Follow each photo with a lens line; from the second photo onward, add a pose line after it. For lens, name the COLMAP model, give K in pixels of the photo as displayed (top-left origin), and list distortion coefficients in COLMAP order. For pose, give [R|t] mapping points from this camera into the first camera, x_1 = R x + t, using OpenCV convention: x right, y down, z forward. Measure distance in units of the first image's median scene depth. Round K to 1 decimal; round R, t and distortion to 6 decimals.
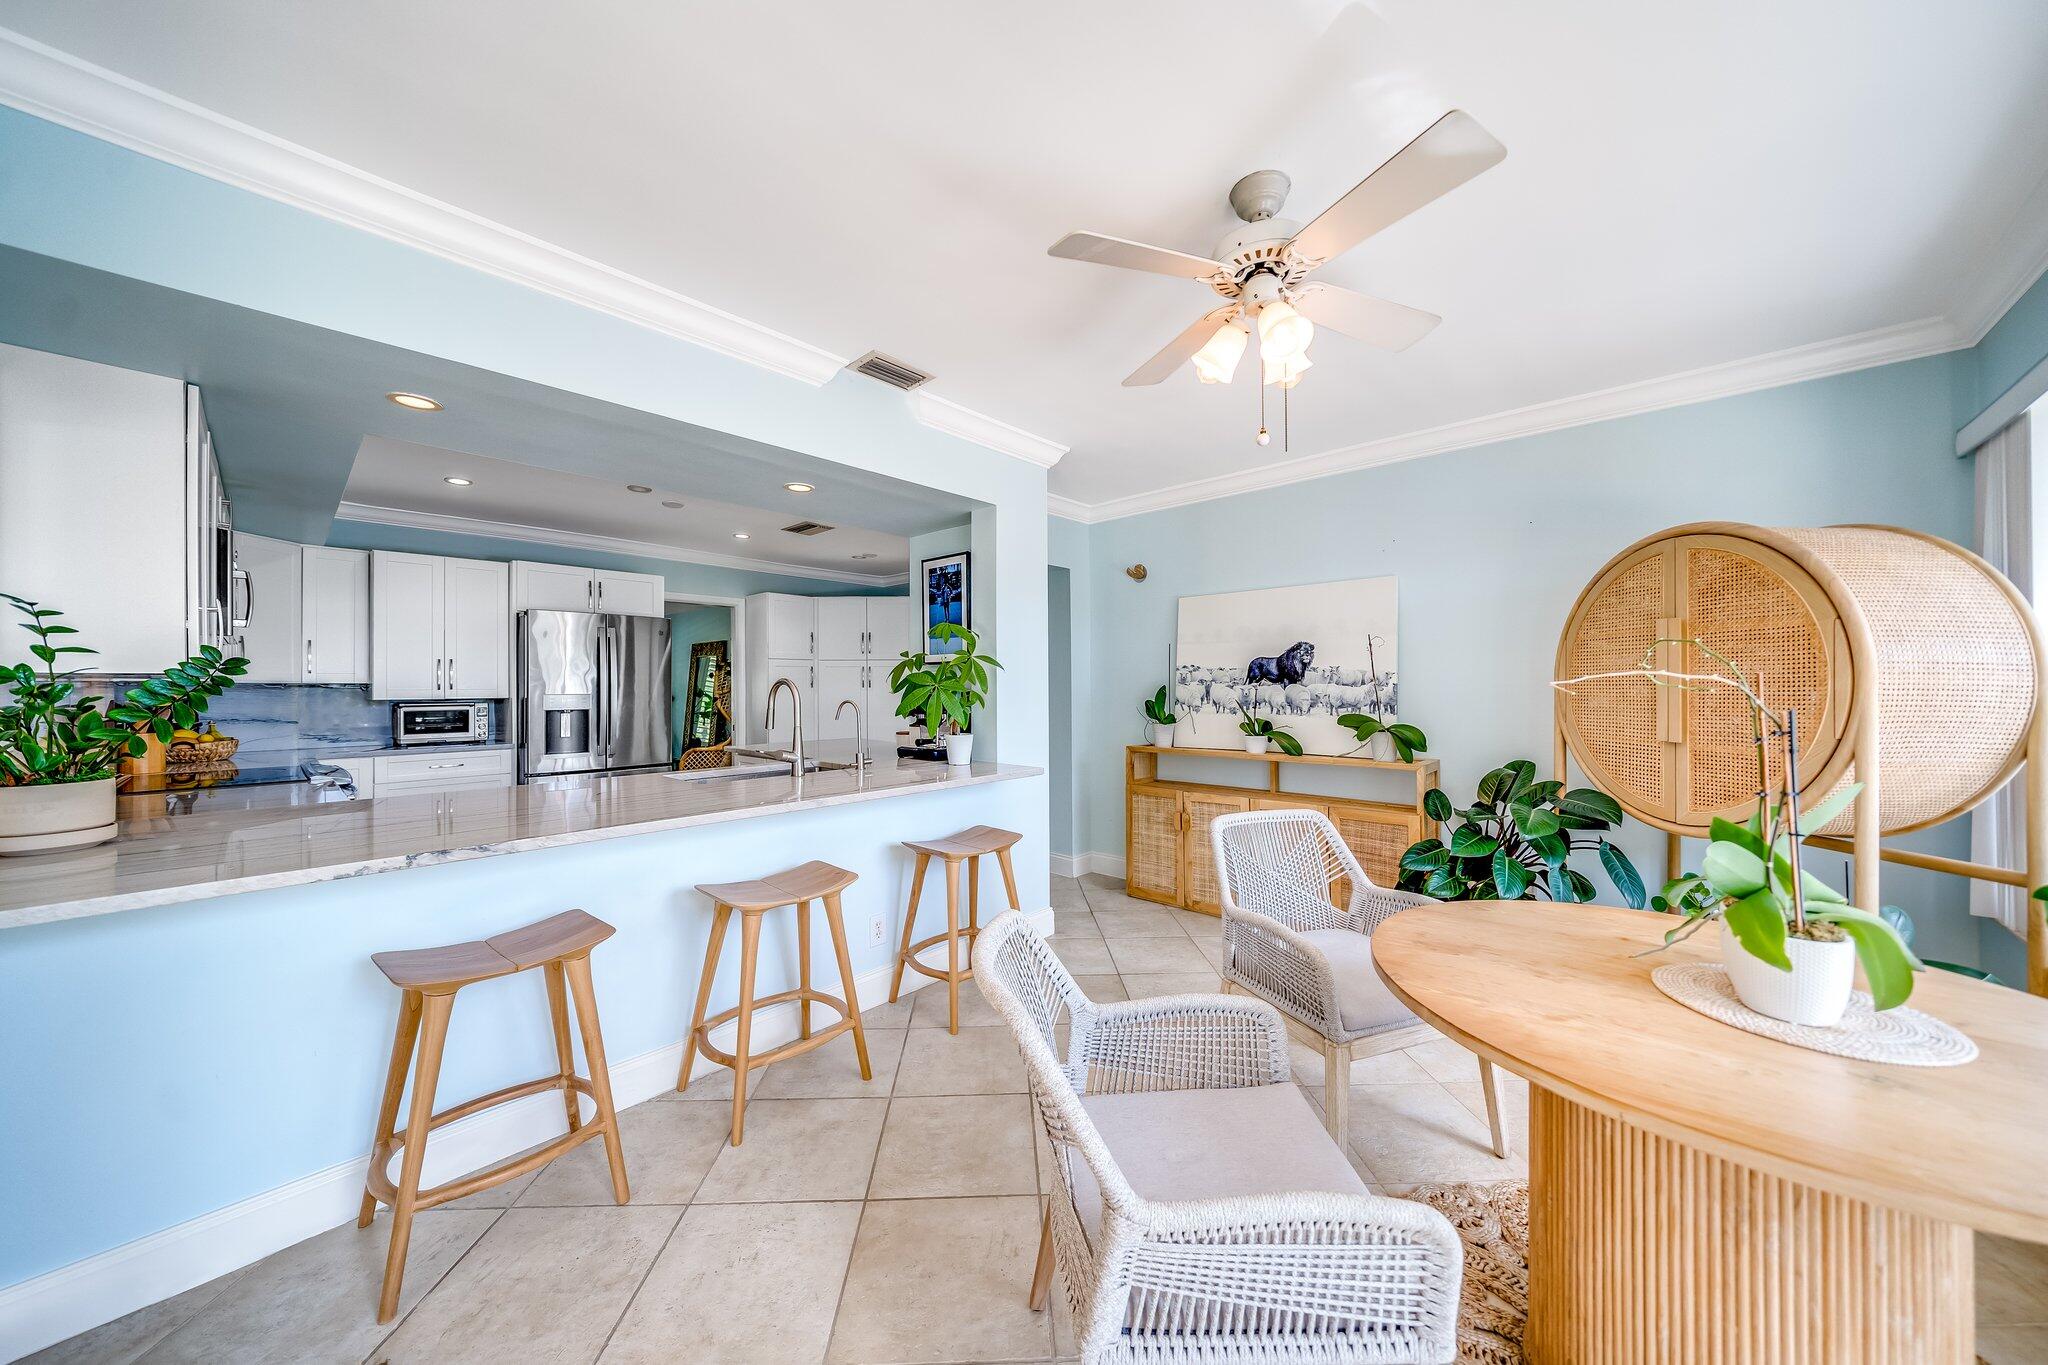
lens RADIAL K [[703.6, 0, 1019.6], [0, 703.6, 683.5], [0, 0, 1]] dist [-0.000233, -0.000009]
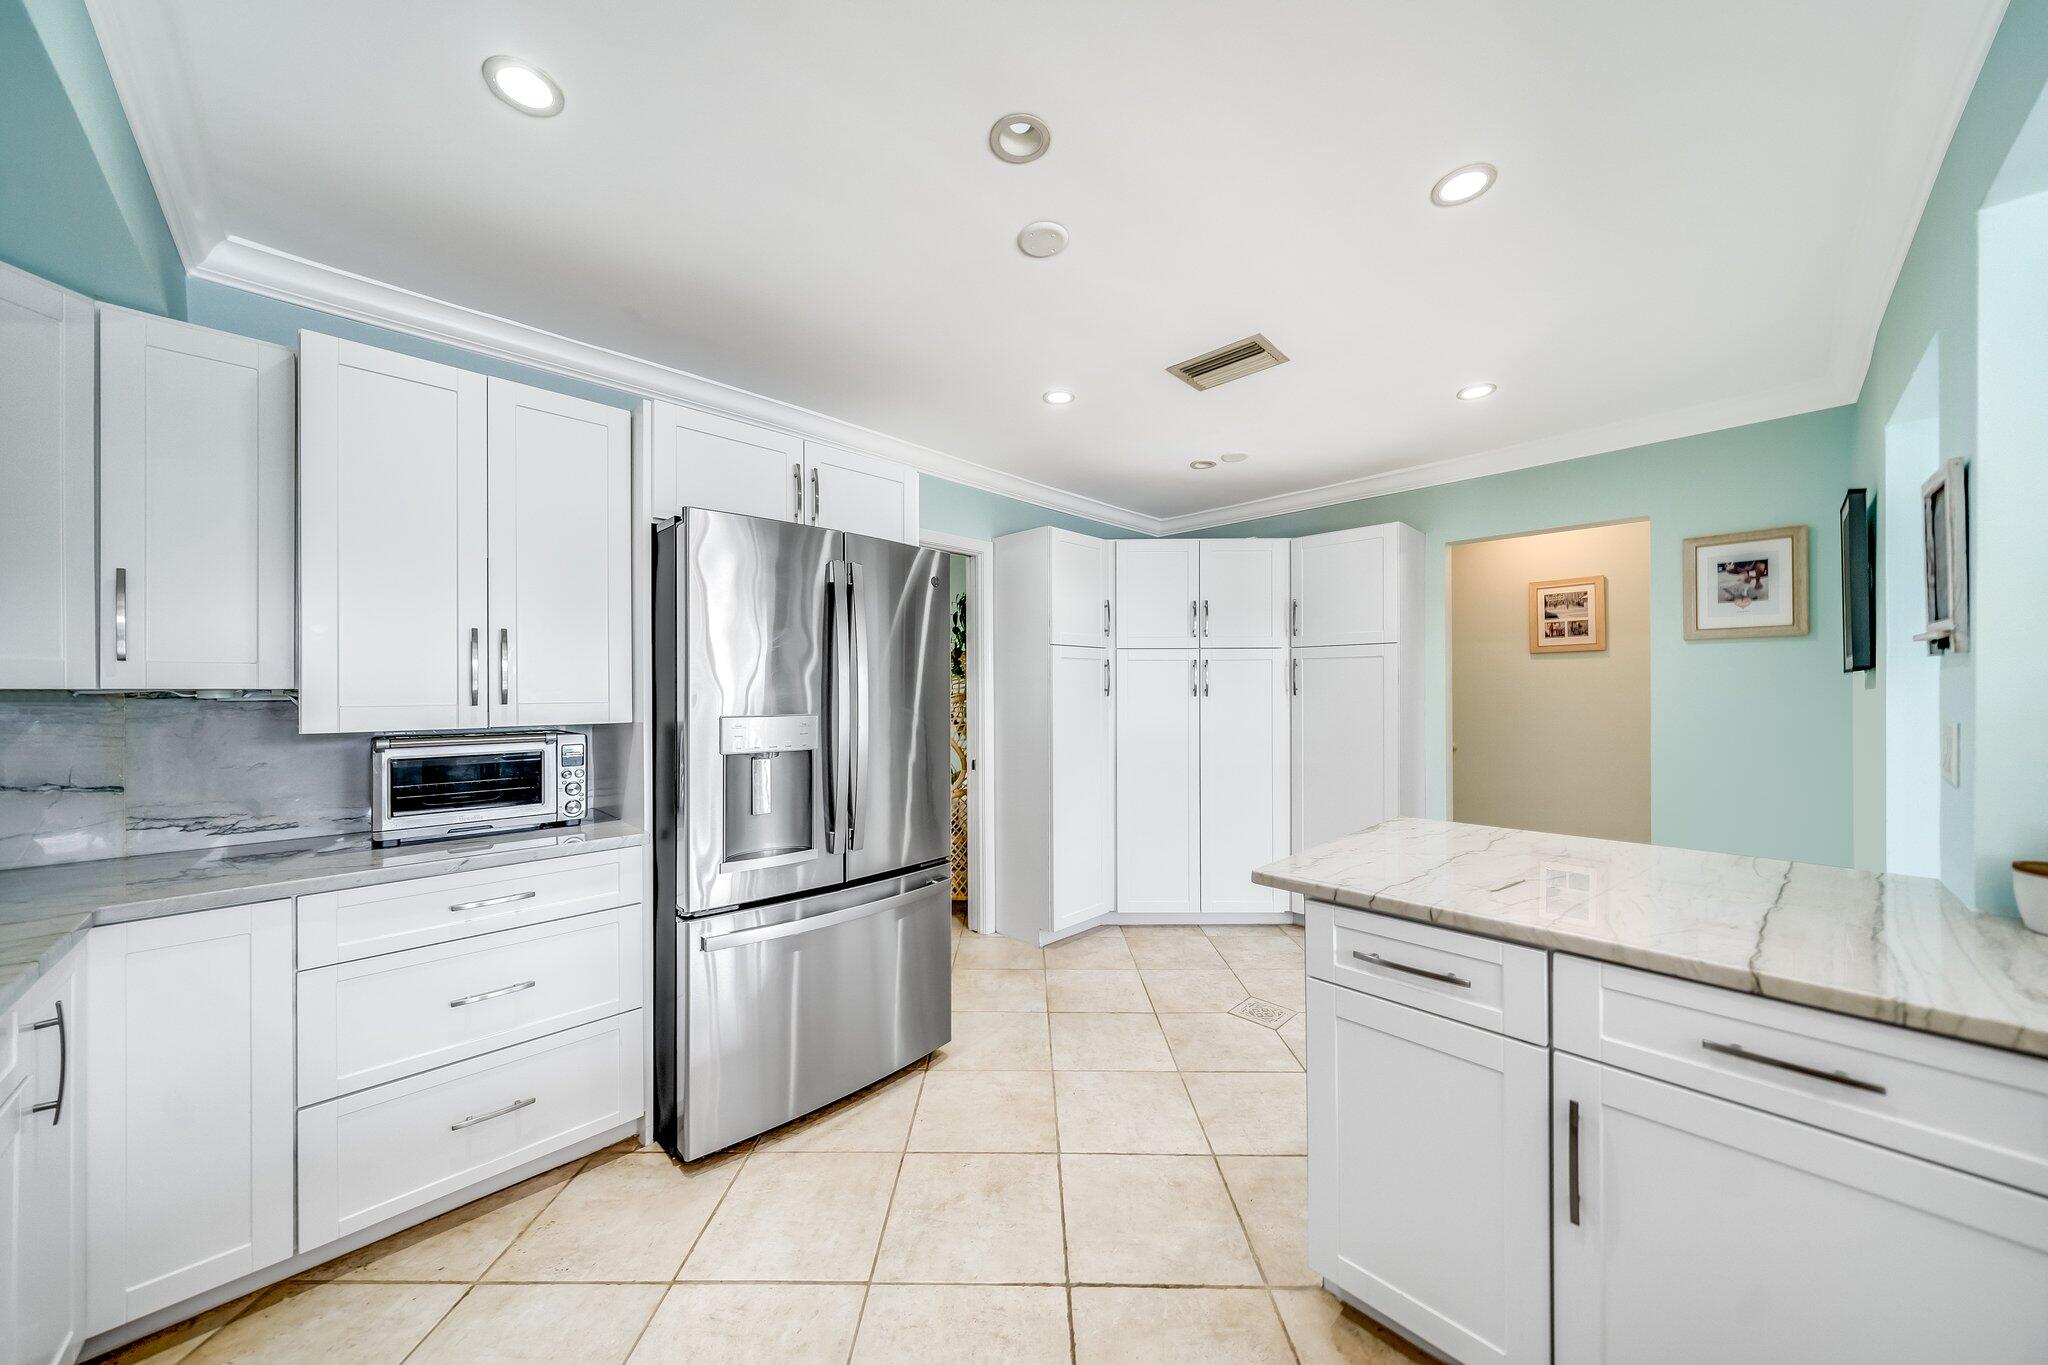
lens RADIAL K [[703.6, 0, 1019.6], [0, 703.6, 683.5], [0, 0, 1]] dist [-0.000233, -0.000009]
pose [[0.999270, -0.001932, -0.038153, -0.477024], [0.001600, 0.999961, -0.008721, 0.000490], [0.038169, 0.008654, 0.999234, 0.583121]]
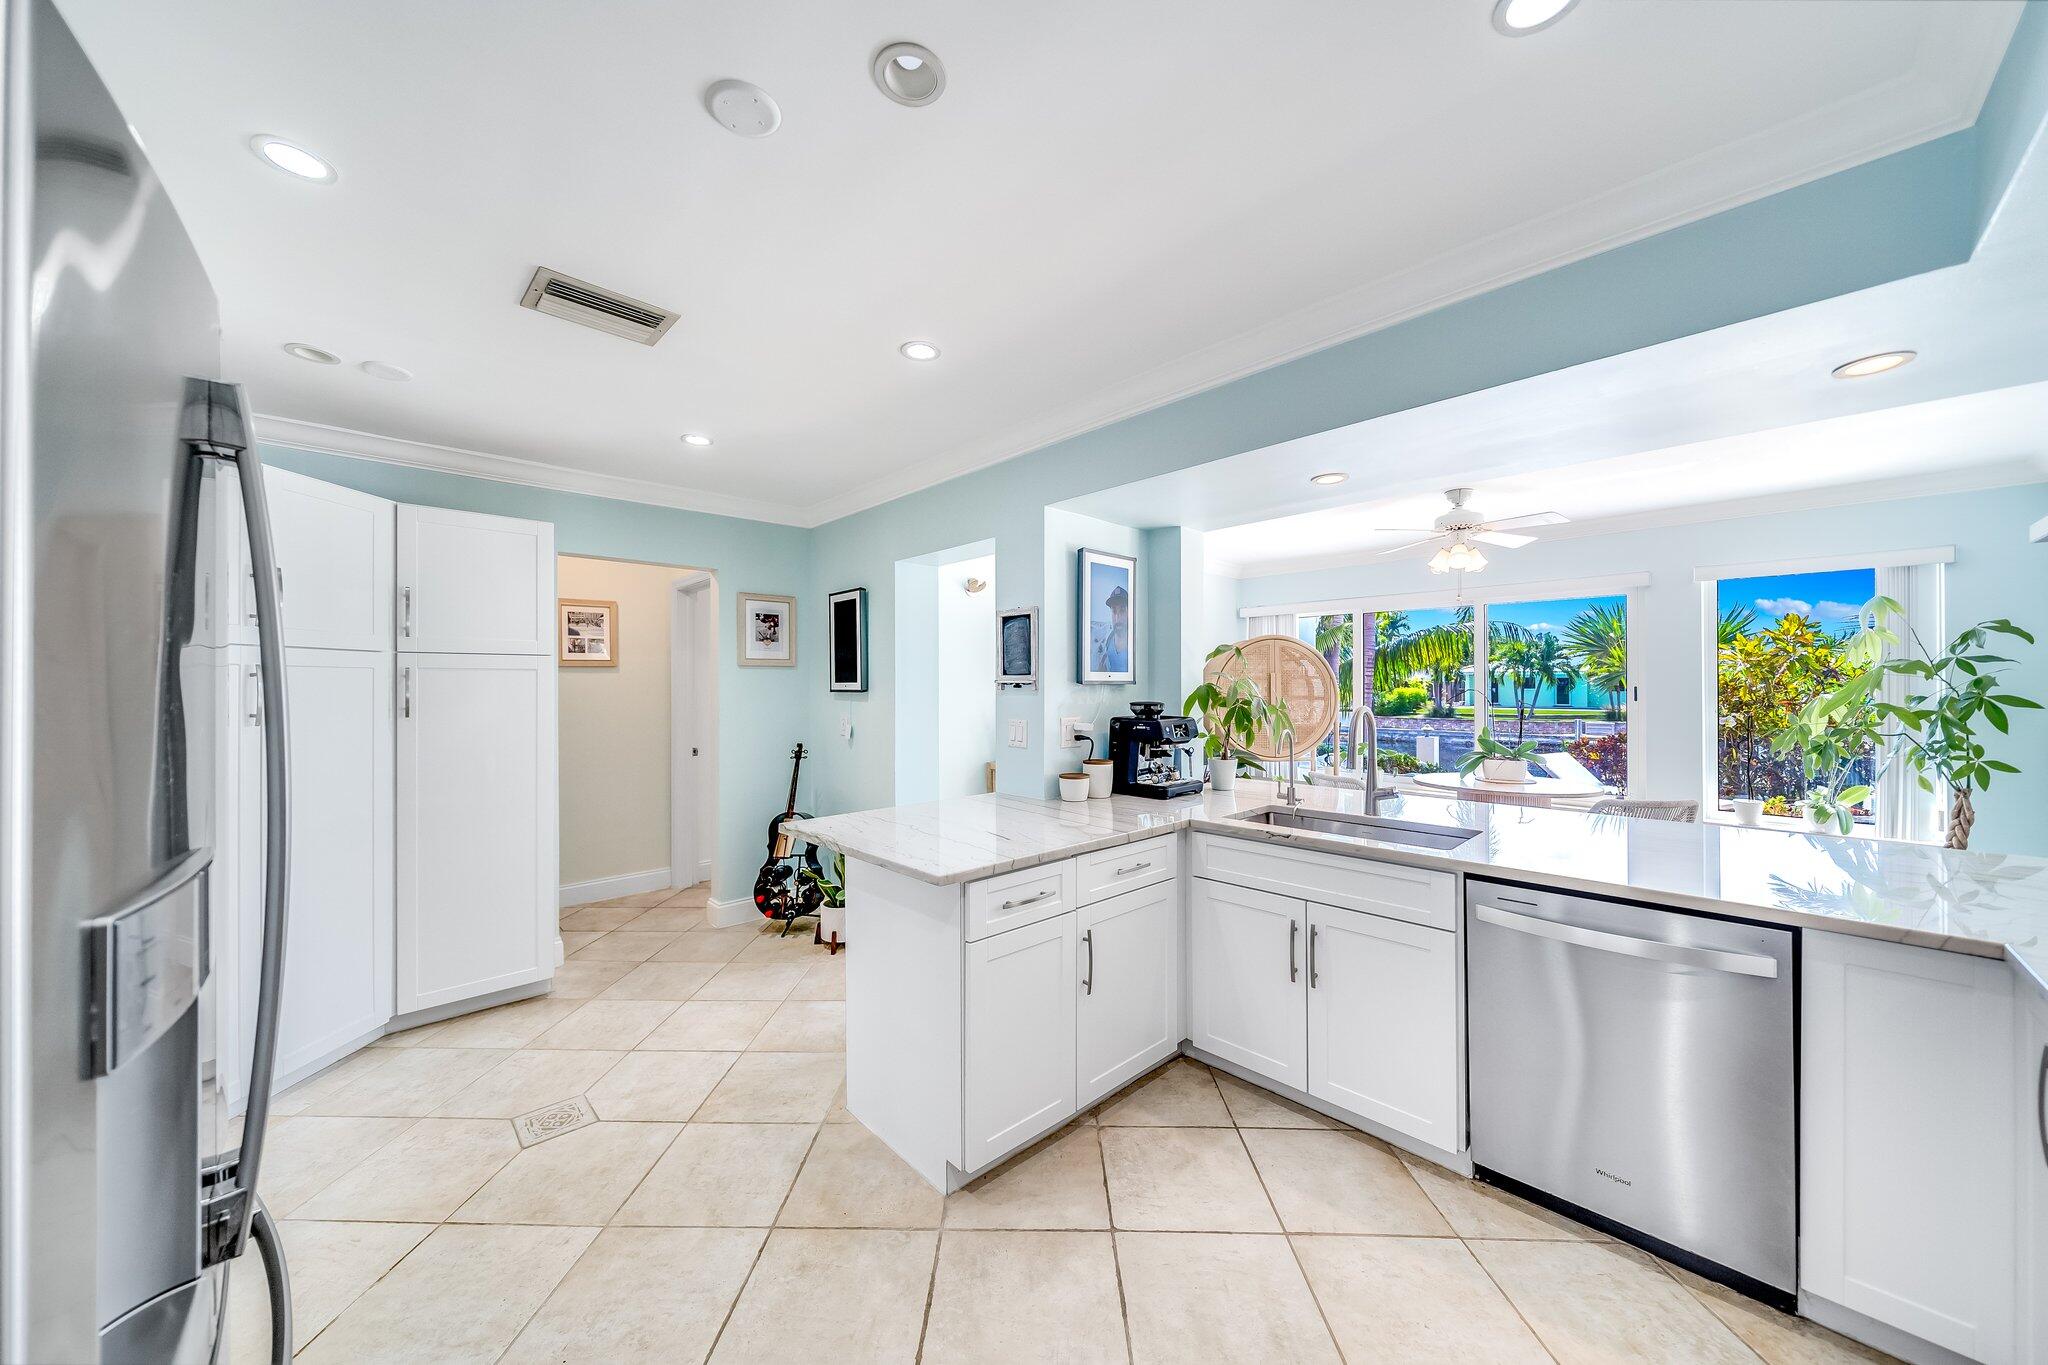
lens RADIAL K [[703.6, 0, 1019.6], [0, 703.6, 683.5], [0, 0, 1]] dist [-0.000233, -0.000009]
pose [[0.052529, 0.001702, 0.998618, -0.743998], [0.003879, 0.999991, -0.001909, -0.018141], [-0.998612, 0.003974, 0.052522, 0.839907]]
